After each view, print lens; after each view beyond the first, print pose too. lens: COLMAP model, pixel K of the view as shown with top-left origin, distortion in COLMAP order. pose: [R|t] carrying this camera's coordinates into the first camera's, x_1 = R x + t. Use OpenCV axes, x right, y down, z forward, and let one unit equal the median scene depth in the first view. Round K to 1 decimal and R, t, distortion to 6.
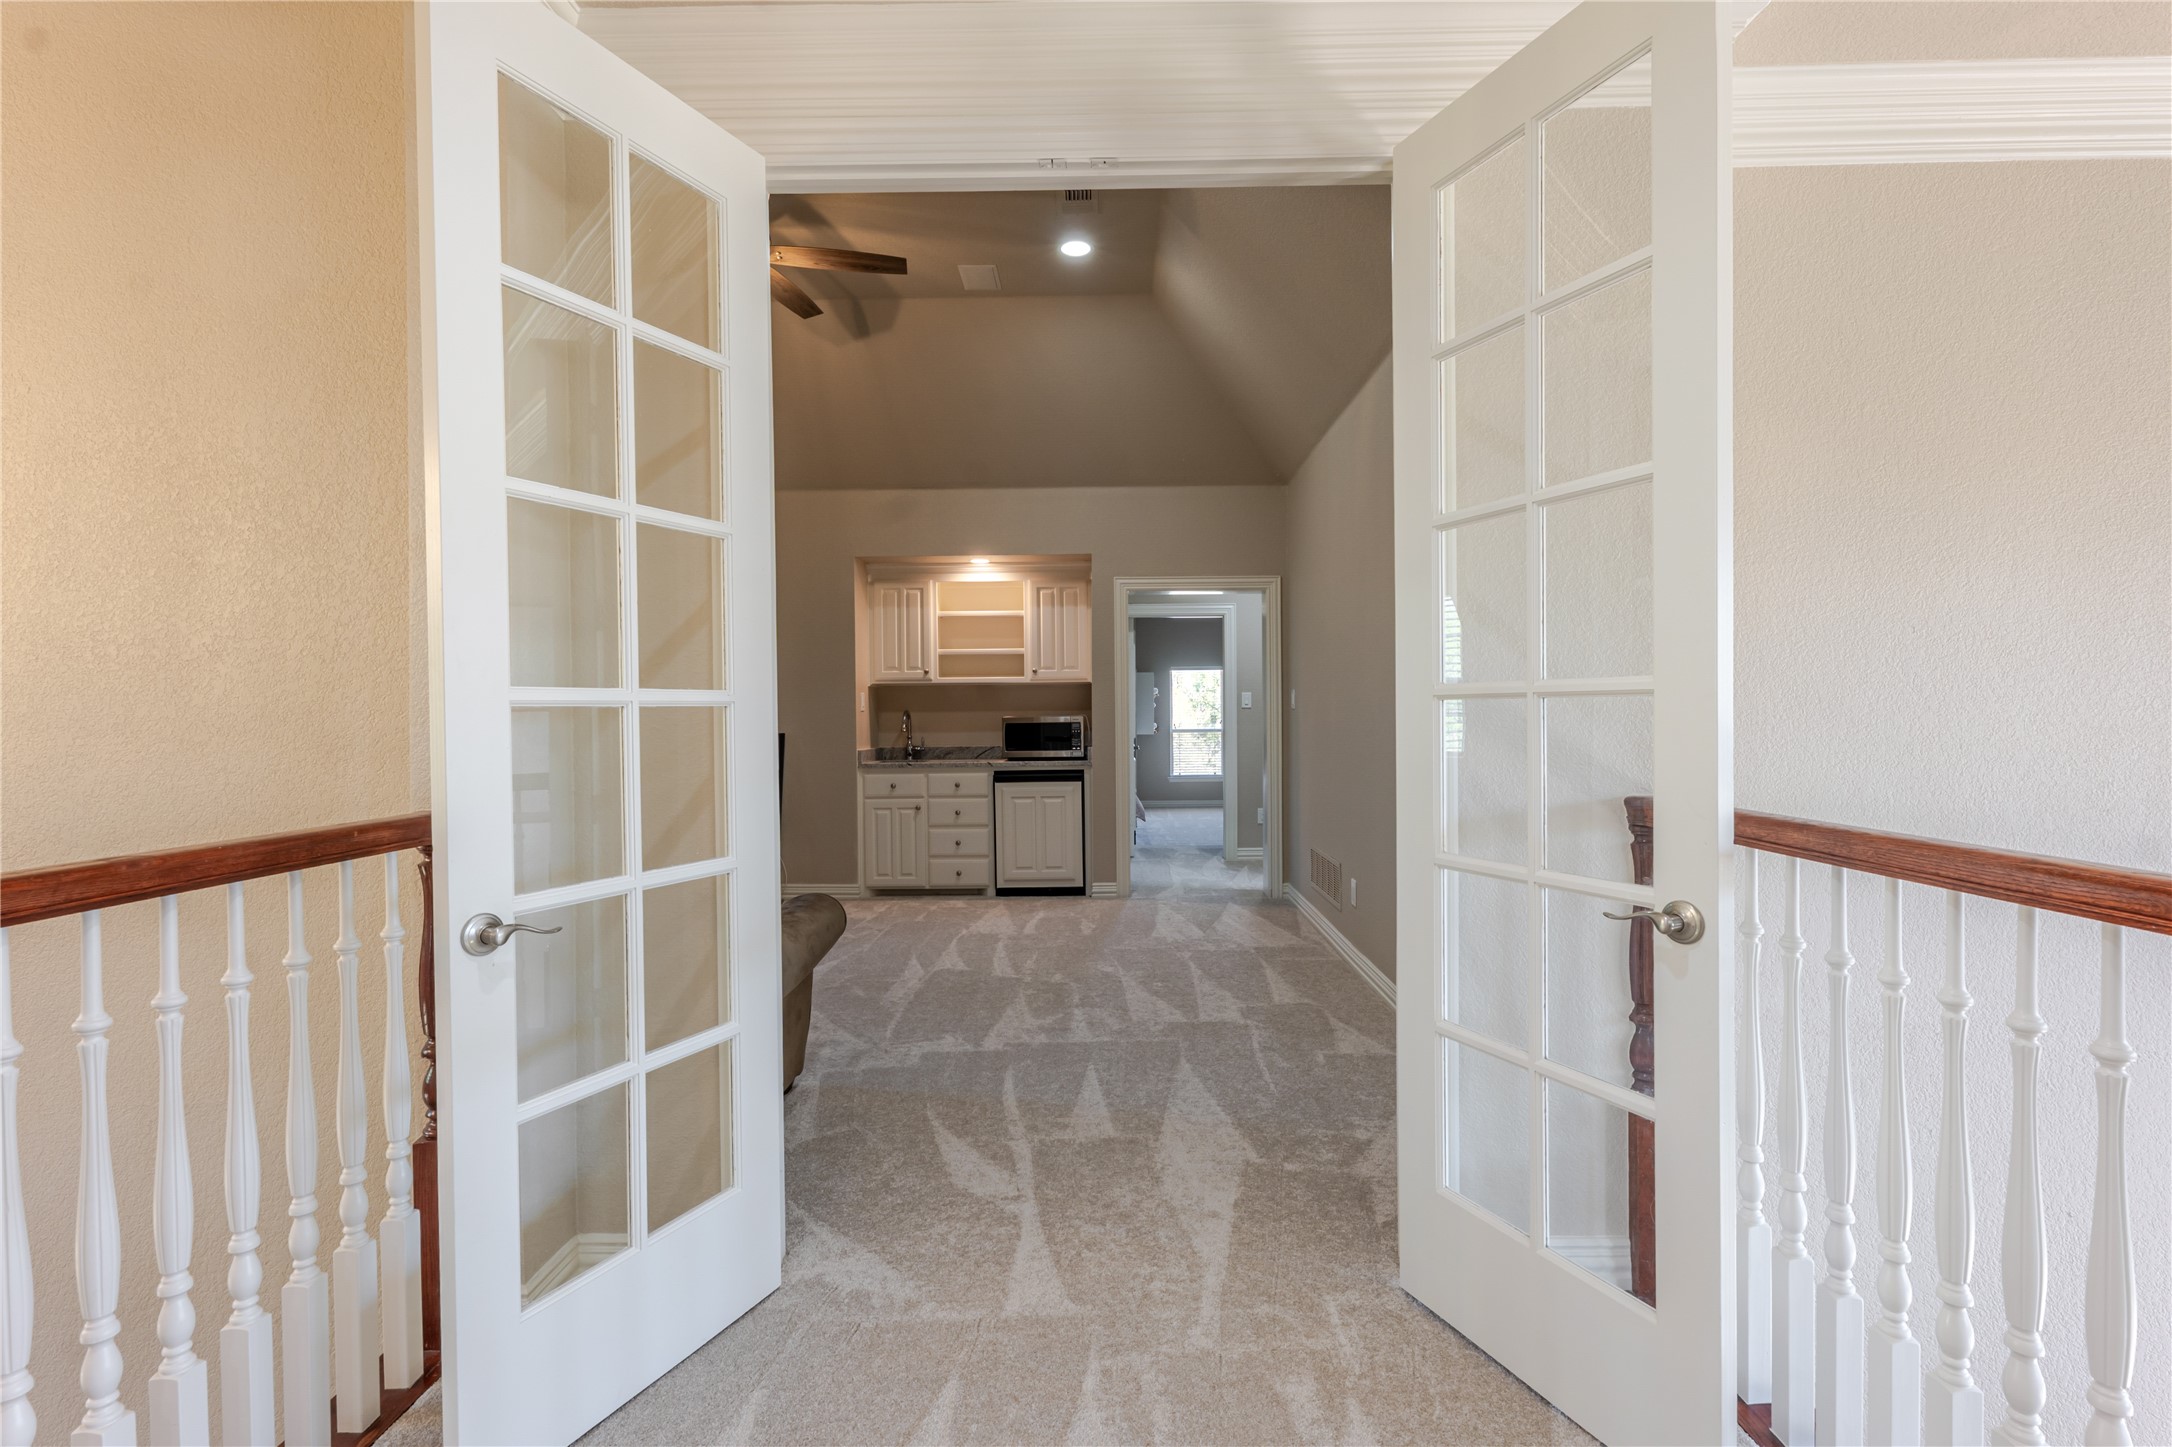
lens RADIAL K [[1010.6, 0, 1085.9], [0, 1010.6, 720.6], [0, 0, 1]] dist [0.005051, -0.000382]
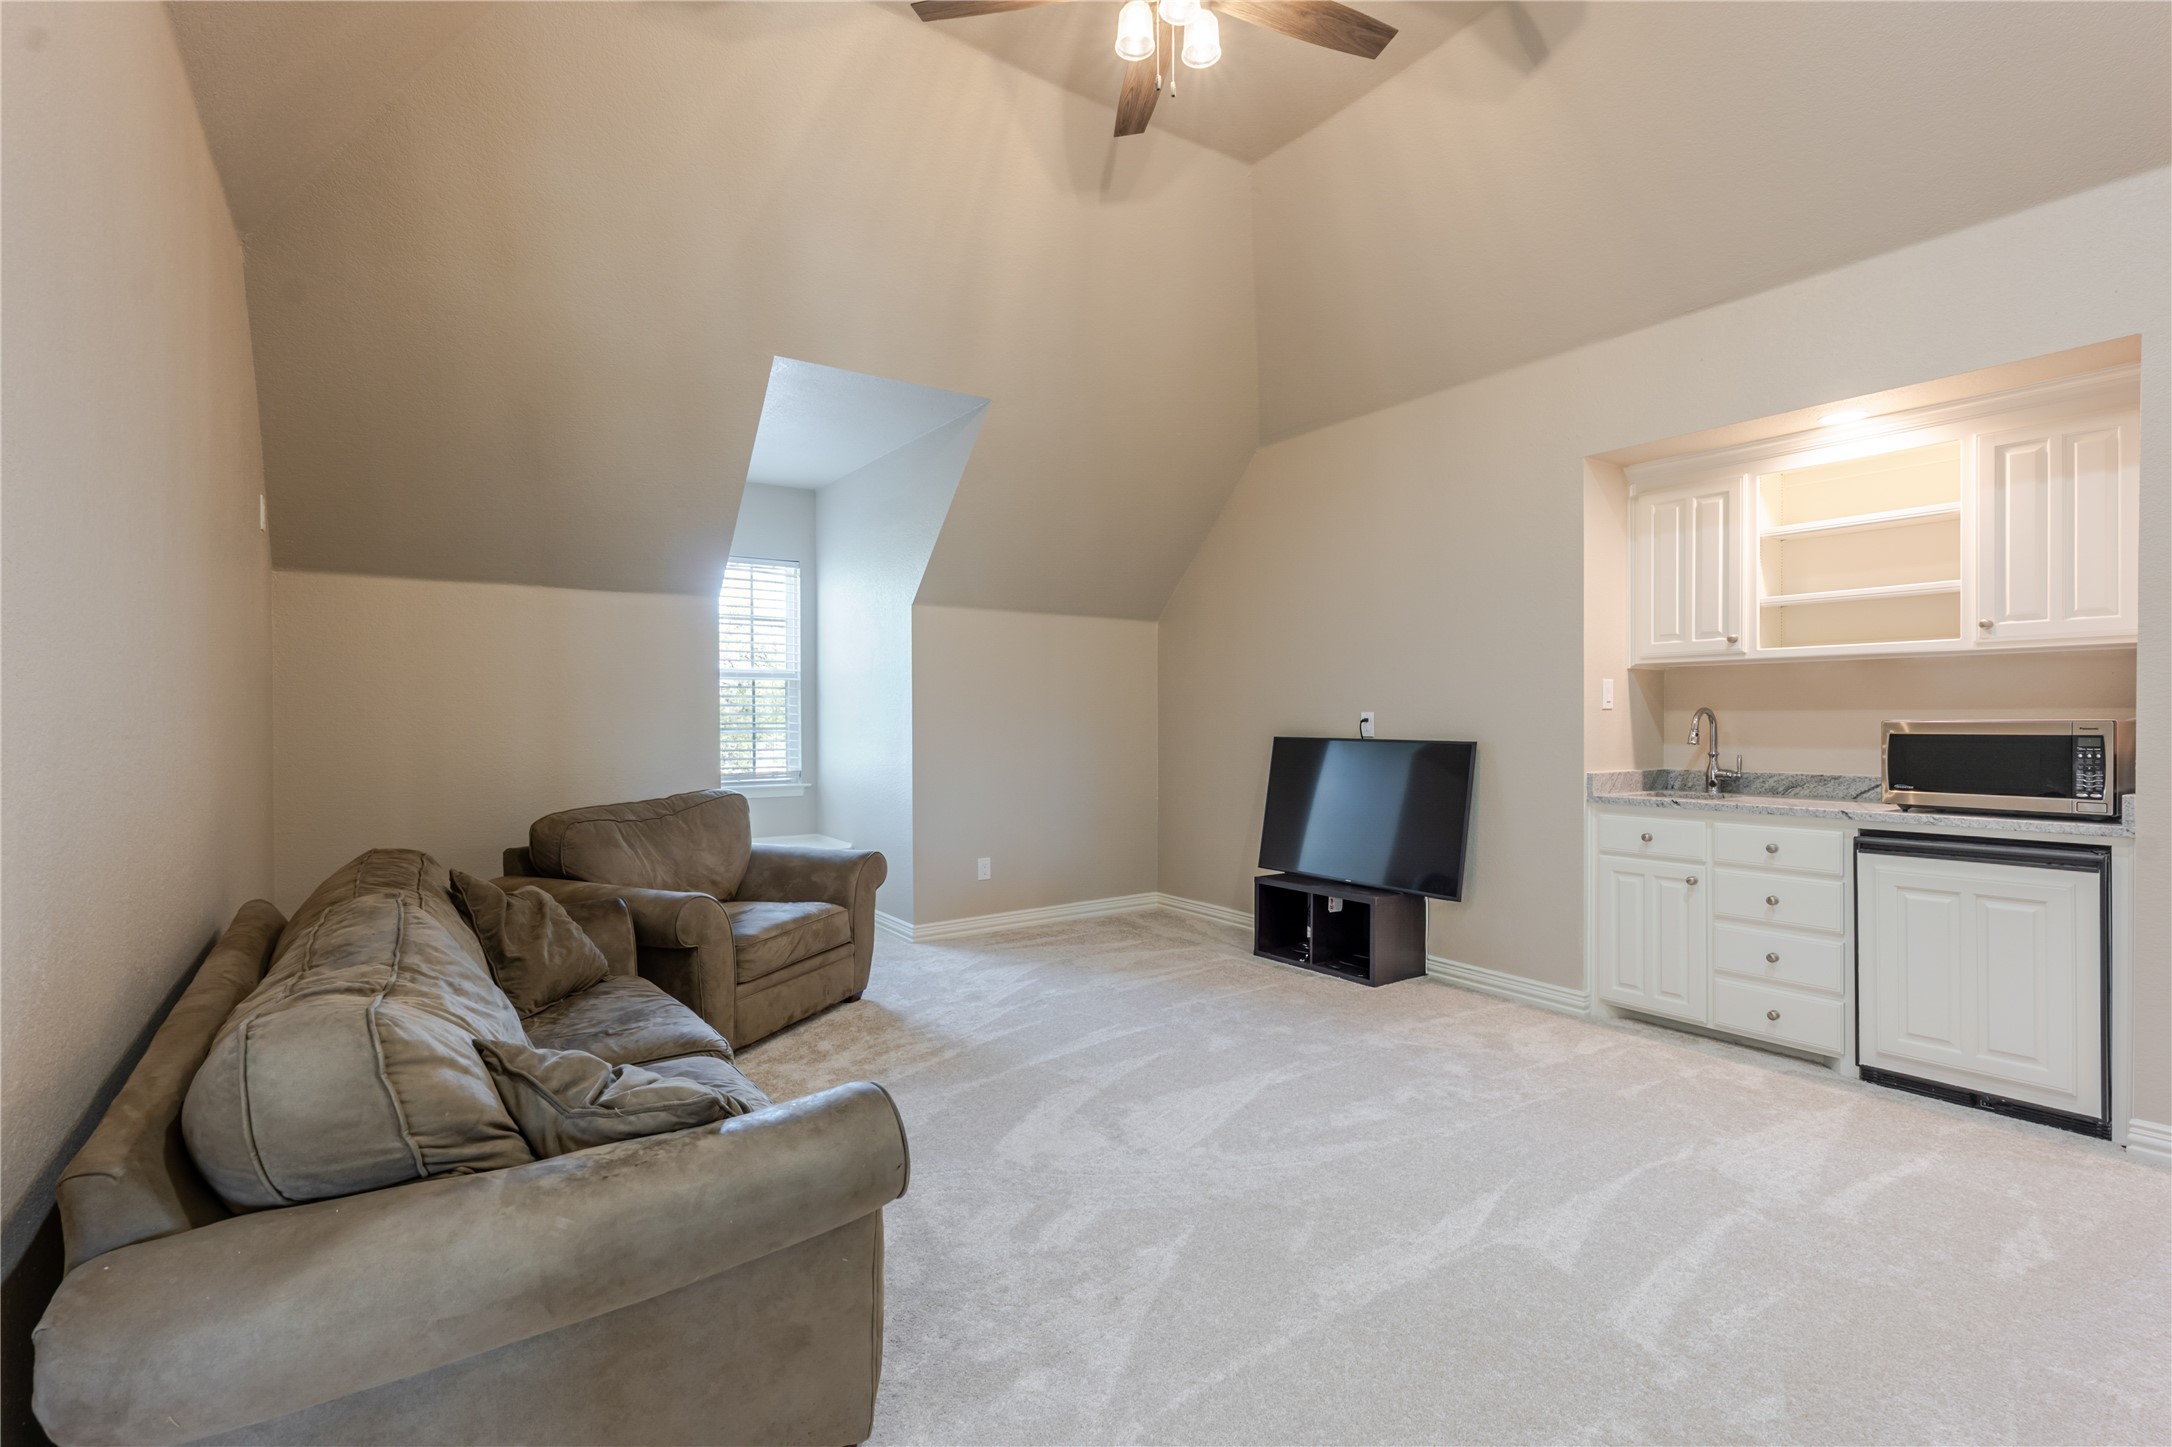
lens RADIAL K [[1010.6, 0, 1083.0], [0, 1010.6, 721.9], [0, 0, 1]] dist [0.005051, -0.000382]
pose [[0.591621, 0.011198, -0.806138, 0.085304], [-0.010307, 0.999927, 0.006325, -0.002256], [0.806150, 0.004567, 0.591693, 0.389615]]
